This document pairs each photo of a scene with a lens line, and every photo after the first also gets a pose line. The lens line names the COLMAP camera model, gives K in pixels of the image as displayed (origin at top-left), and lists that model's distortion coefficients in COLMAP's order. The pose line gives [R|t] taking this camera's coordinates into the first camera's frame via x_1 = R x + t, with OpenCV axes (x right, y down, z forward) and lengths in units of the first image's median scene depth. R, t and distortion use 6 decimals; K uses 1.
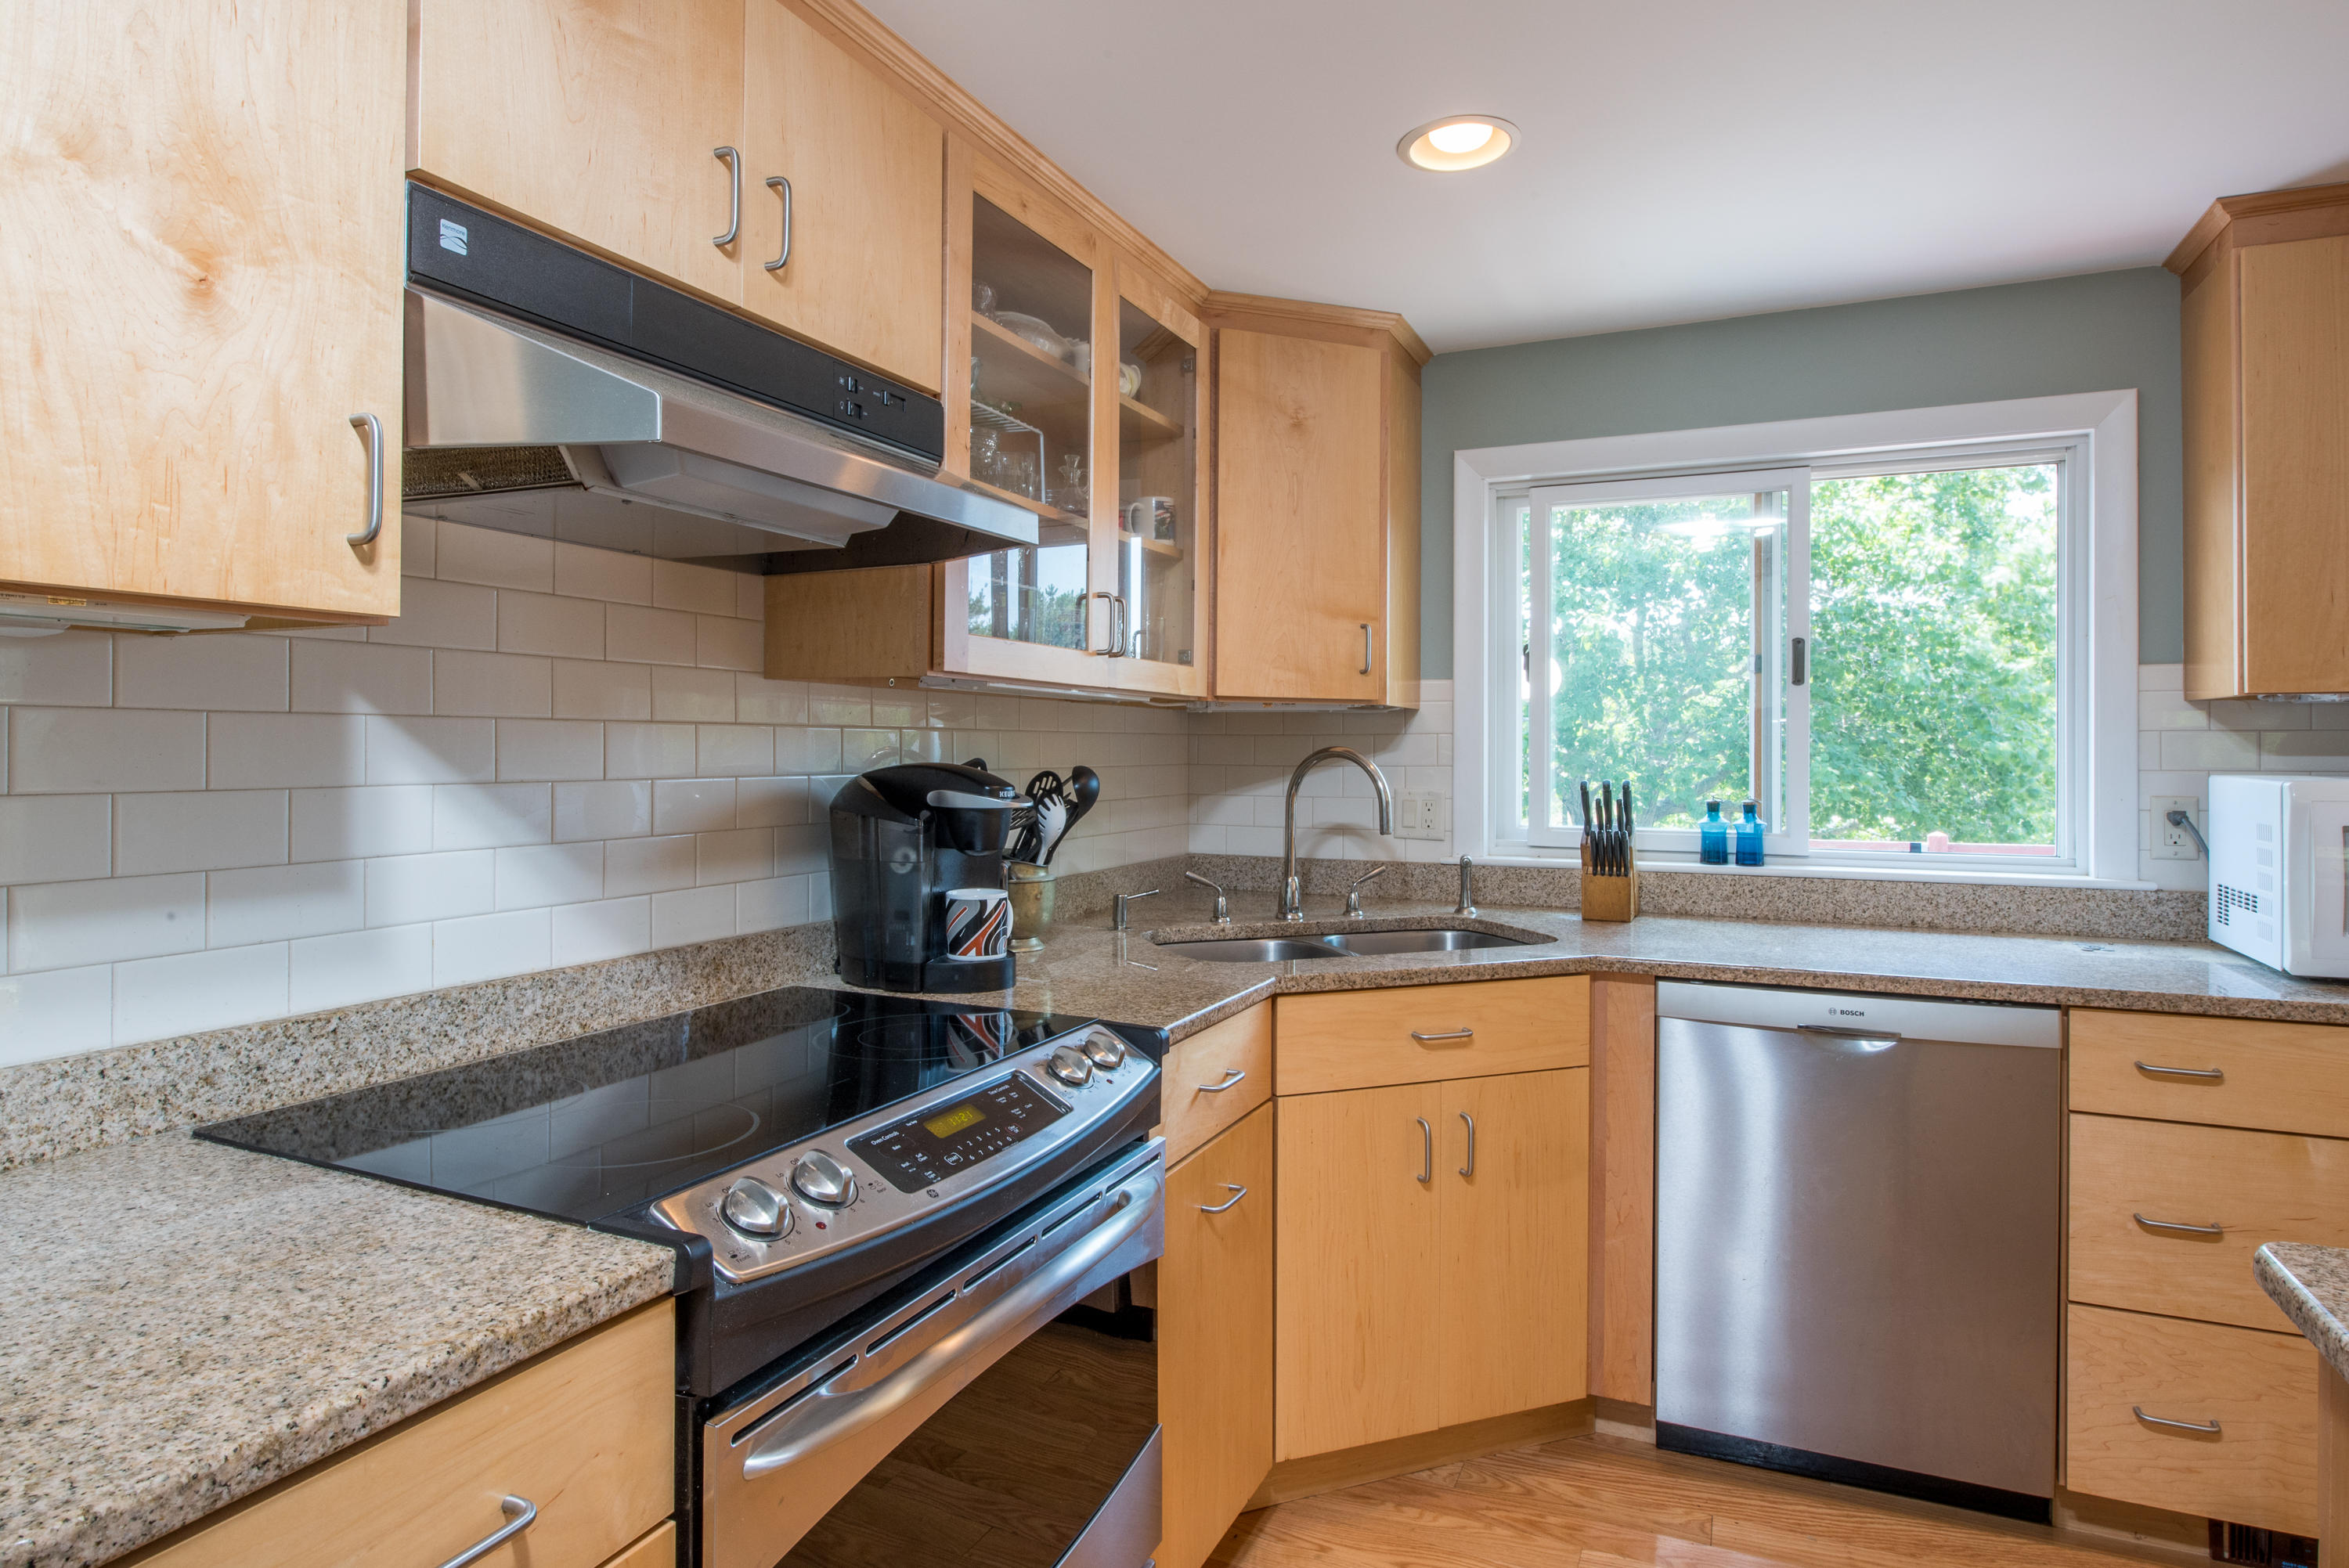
lens RADIAL K [[1256.8, 0, 1172.1], [0, 1256.8, 735.7], [0, 0, 1]] dist [-0.023456, 0.004478]
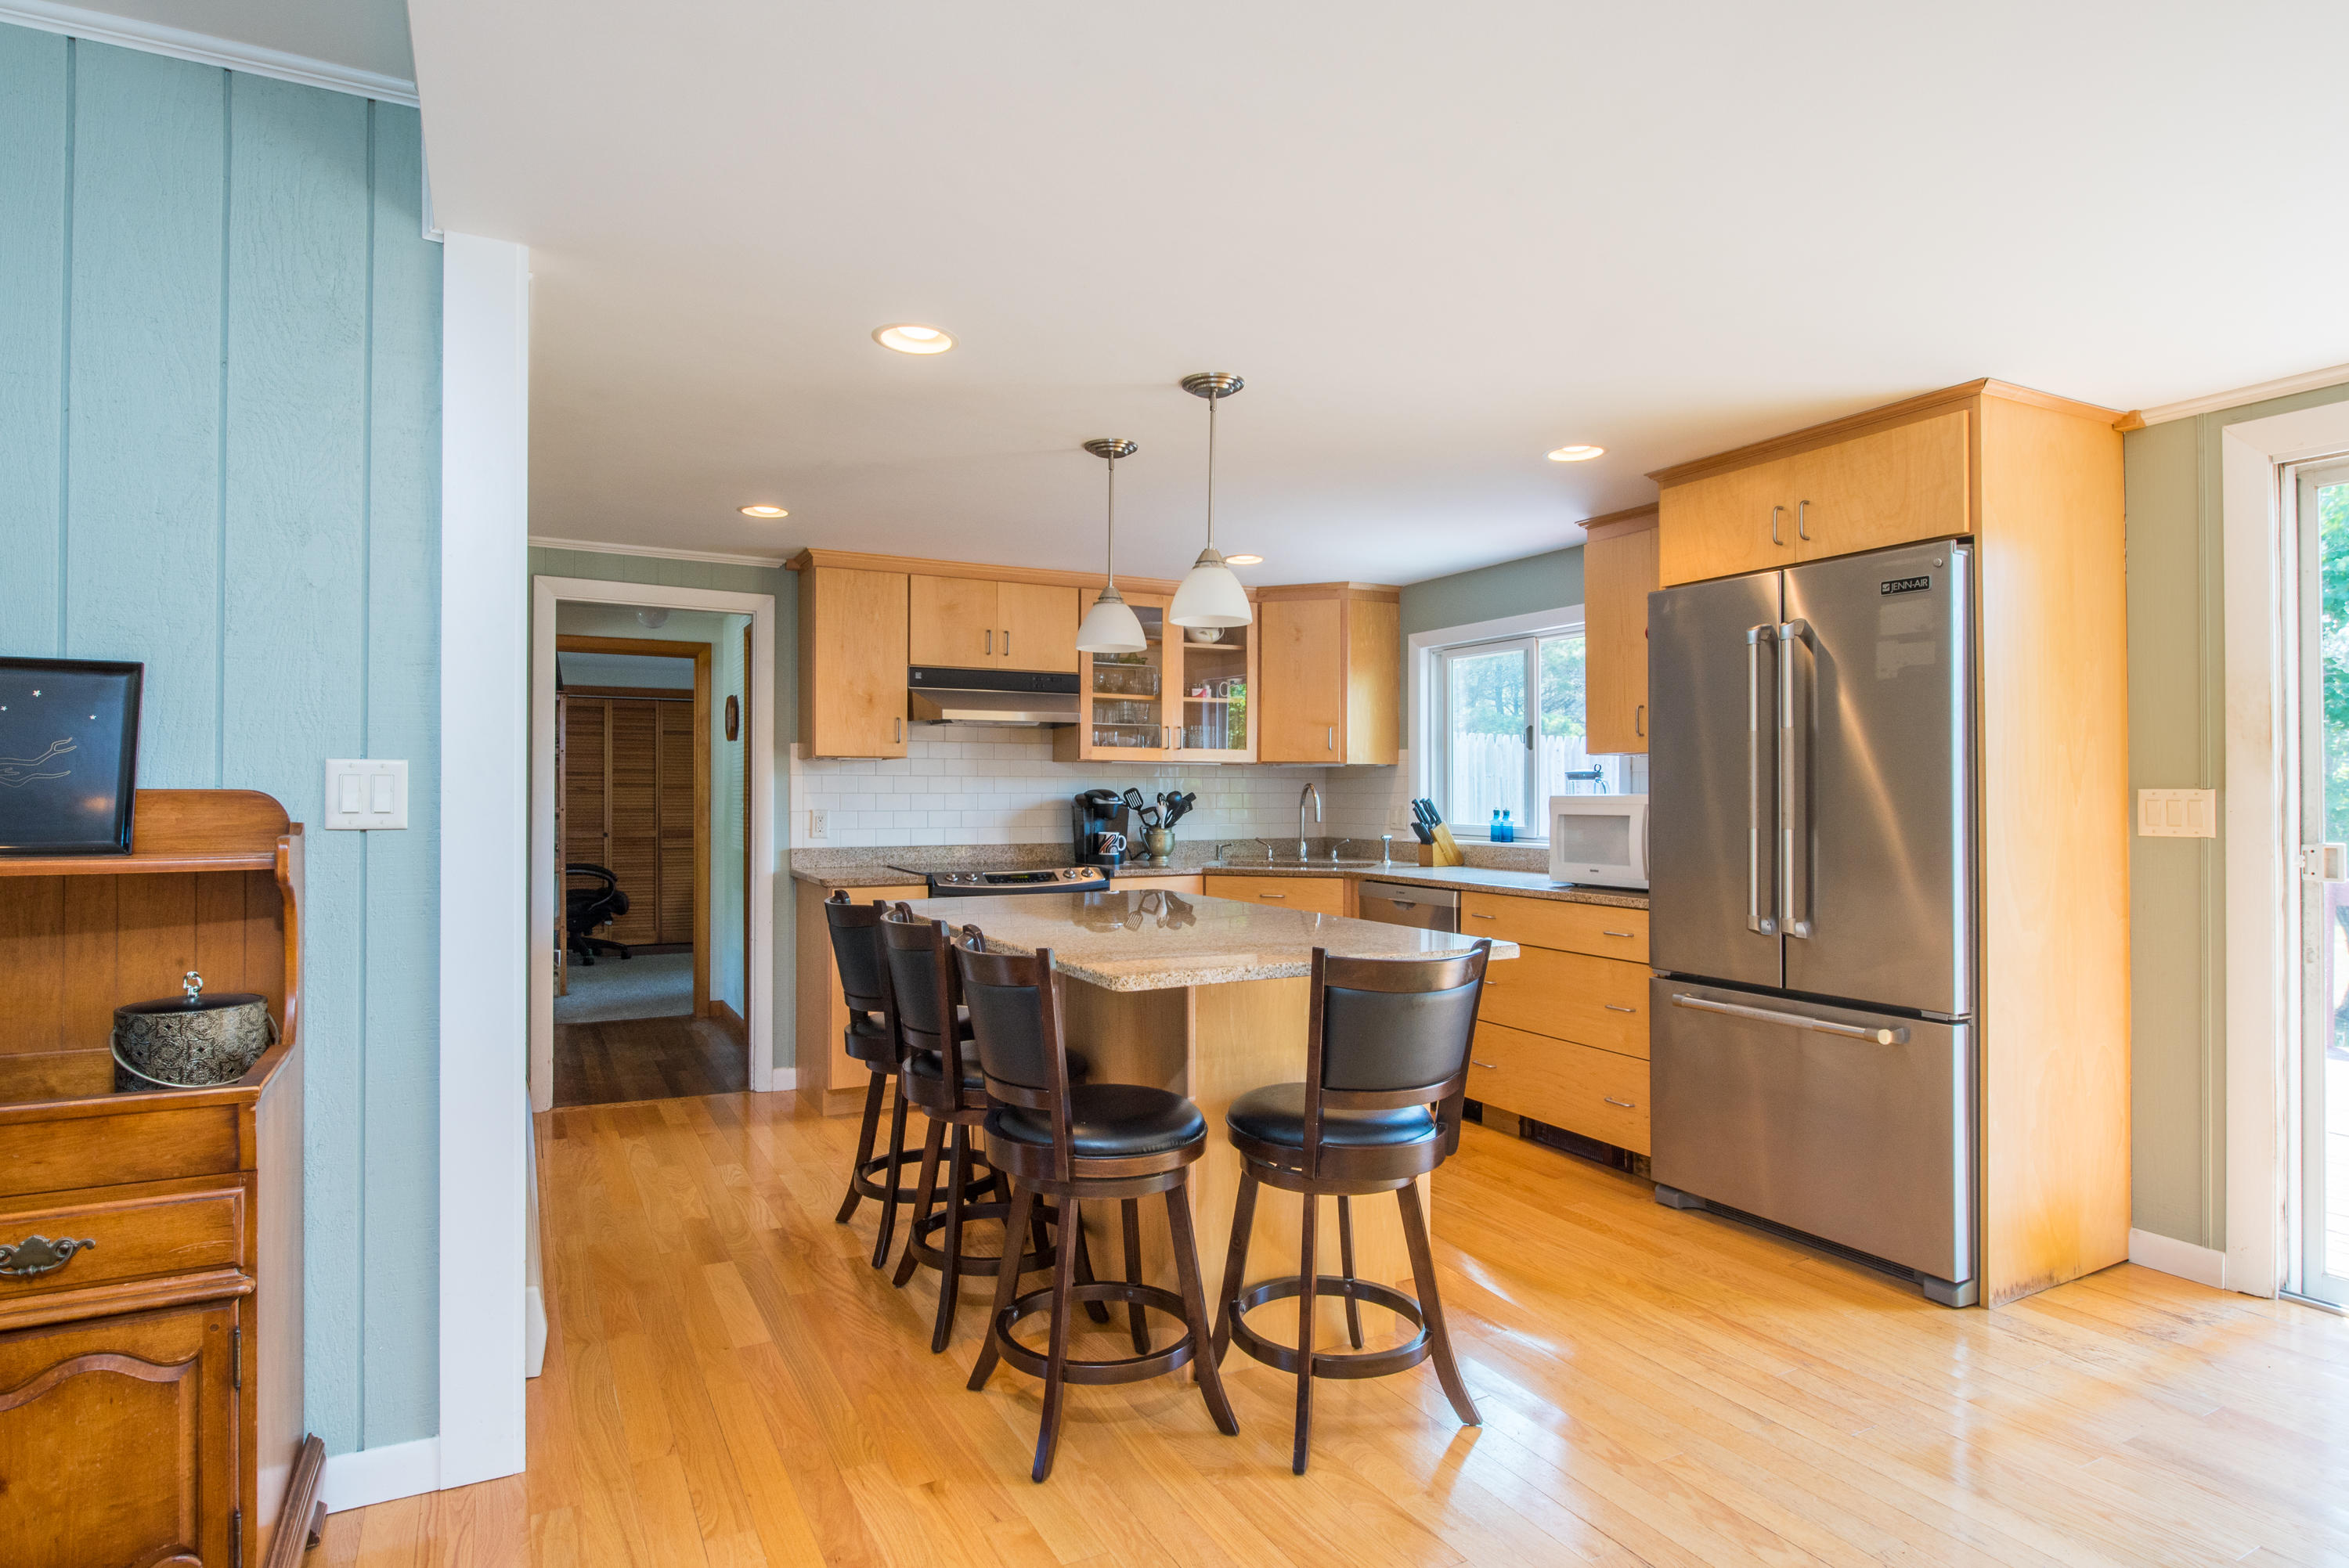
lens RADIAL K [[1256.8, 0, 1167.2], [0, 1256.8, 788.2], [0, 0, 1]] dist [-0.023456, 0.004478]
pose [[0.791635, -0.003065, -0.610987, 1.625612], [0.006969, 0.999968, 0.004013, 0.008059], [0.610955, -0.007435, 0.791631, -1.162347]]
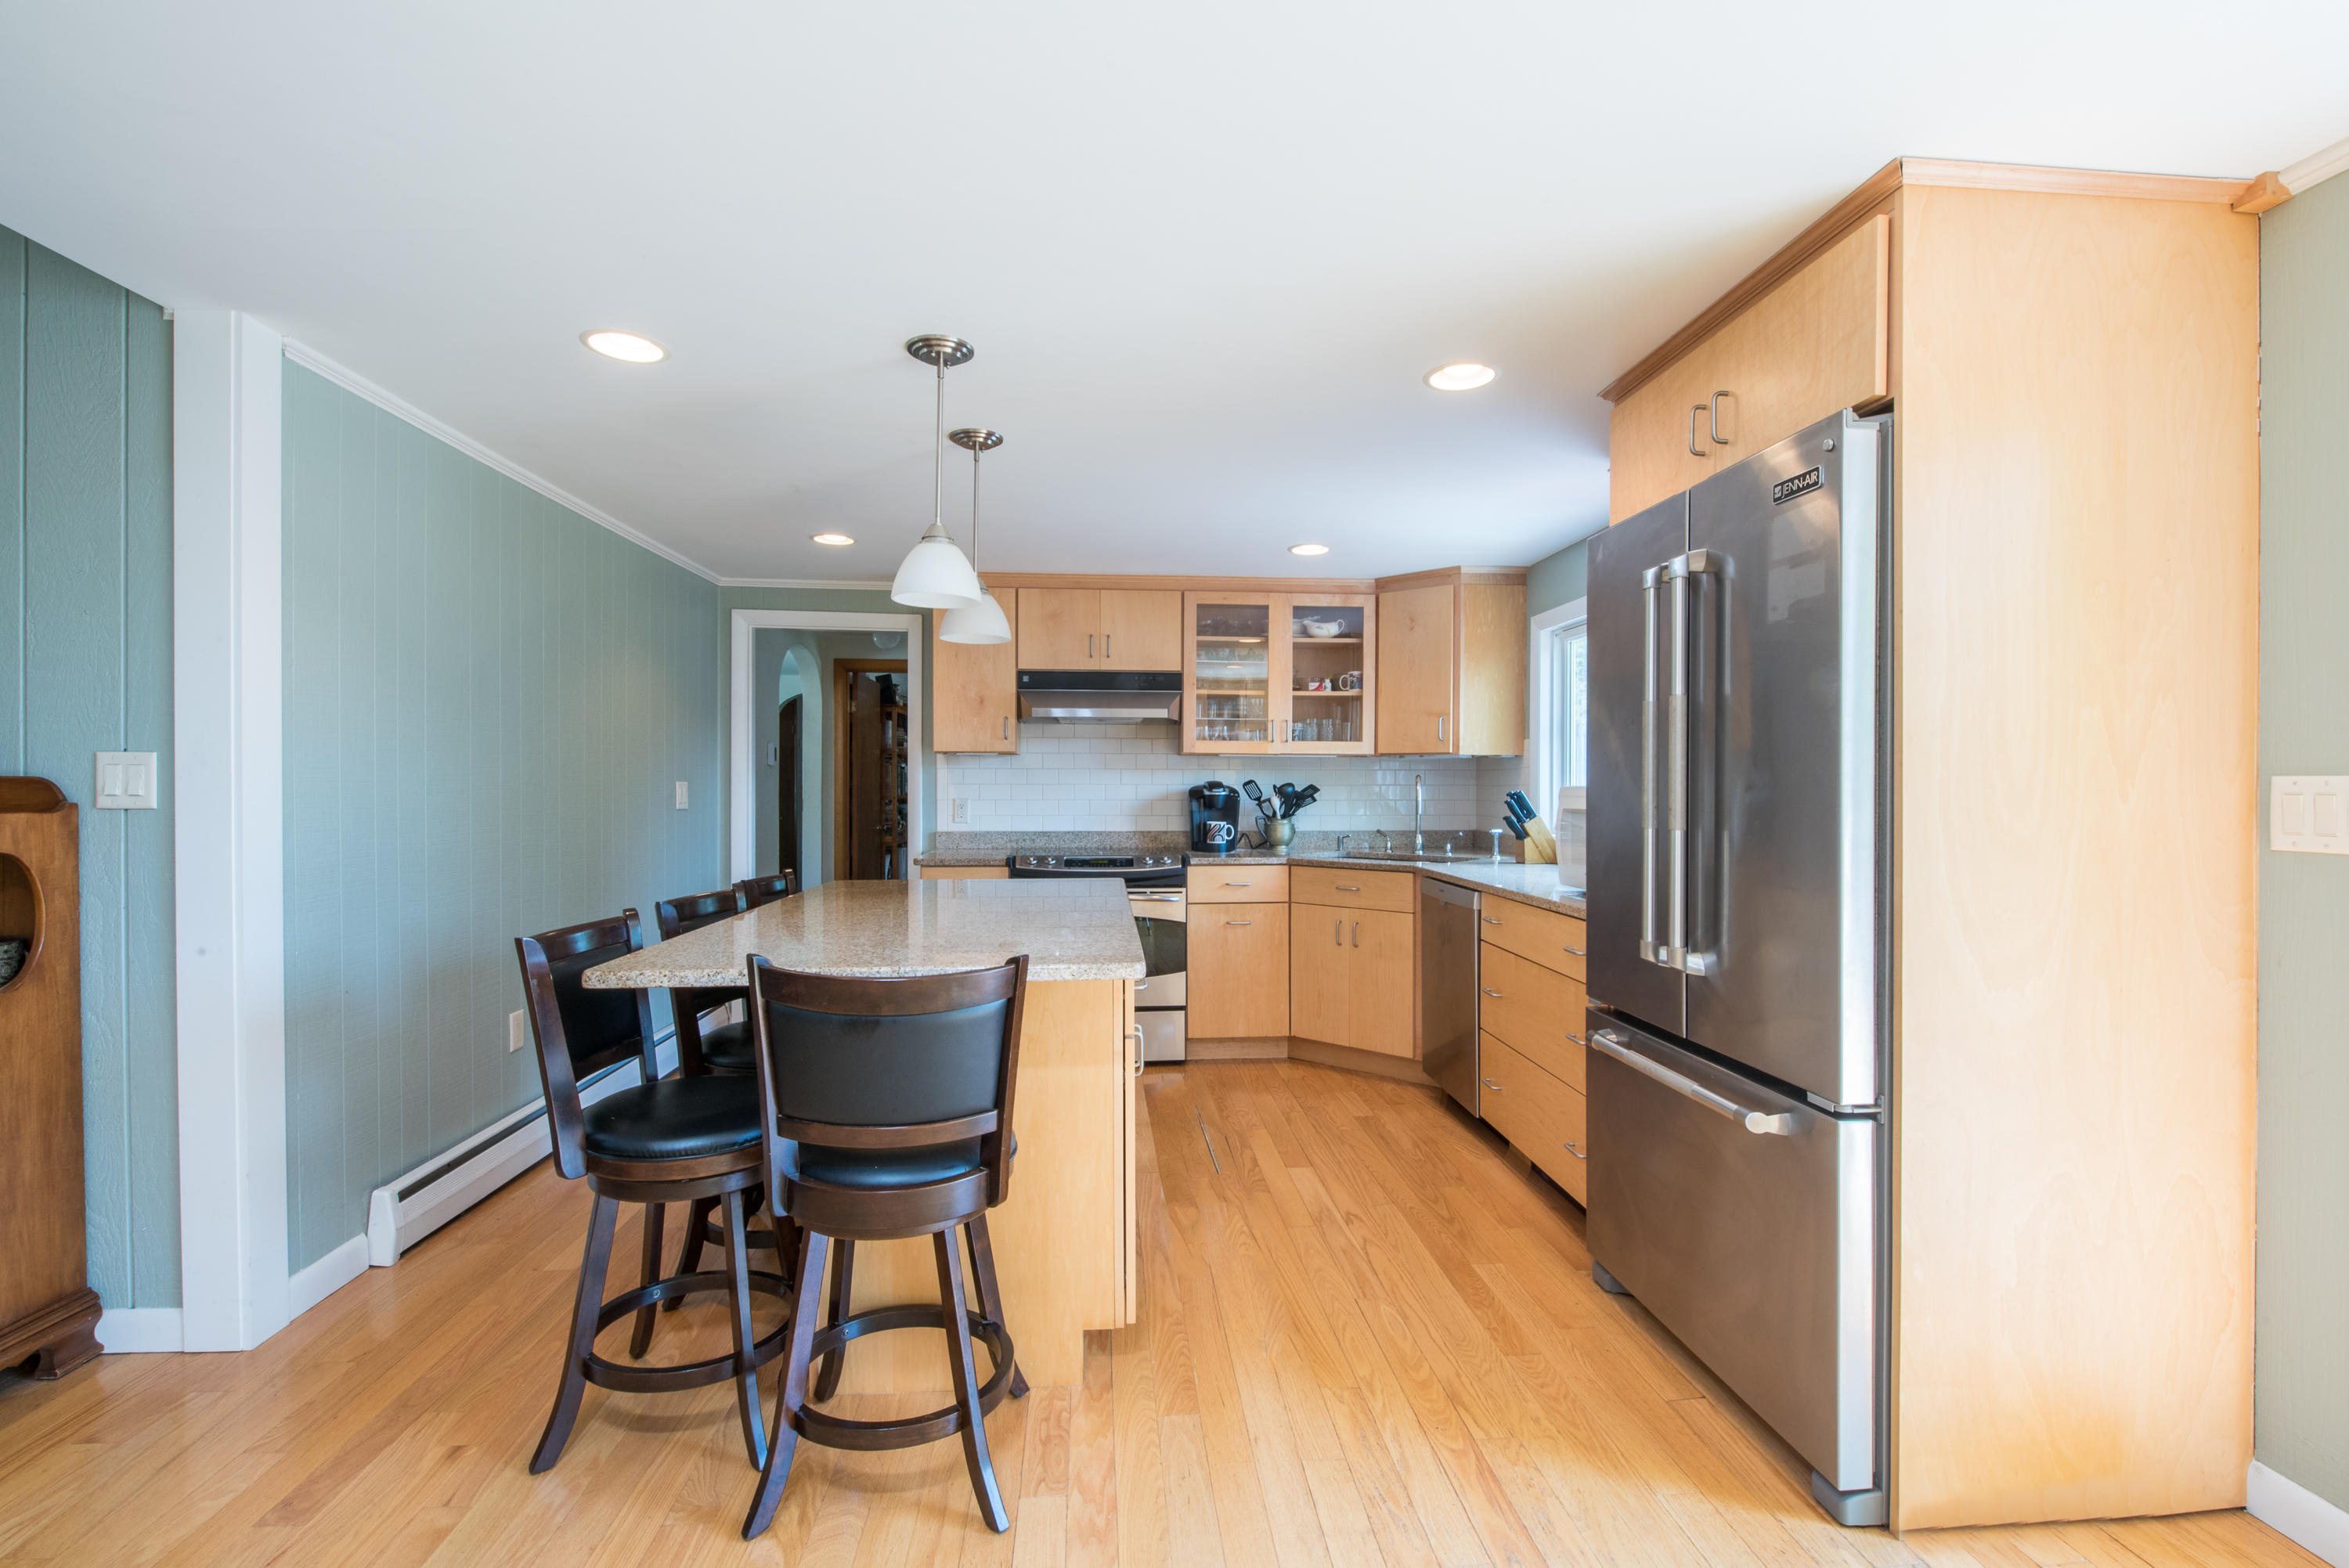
lens RADIAL K [[1045.4, 0, 1191.5], [0, 1045.4, 801.6], [0, 0, 1]] dist [-0.021577, 0.000227]
pose [[0.498878, 0.012578, -0.866581, 1.912748], [0.007039, 0.999803, 0.018564, 0.022995], [0.866644, -0.015361, 0.498691, -0.325090]]
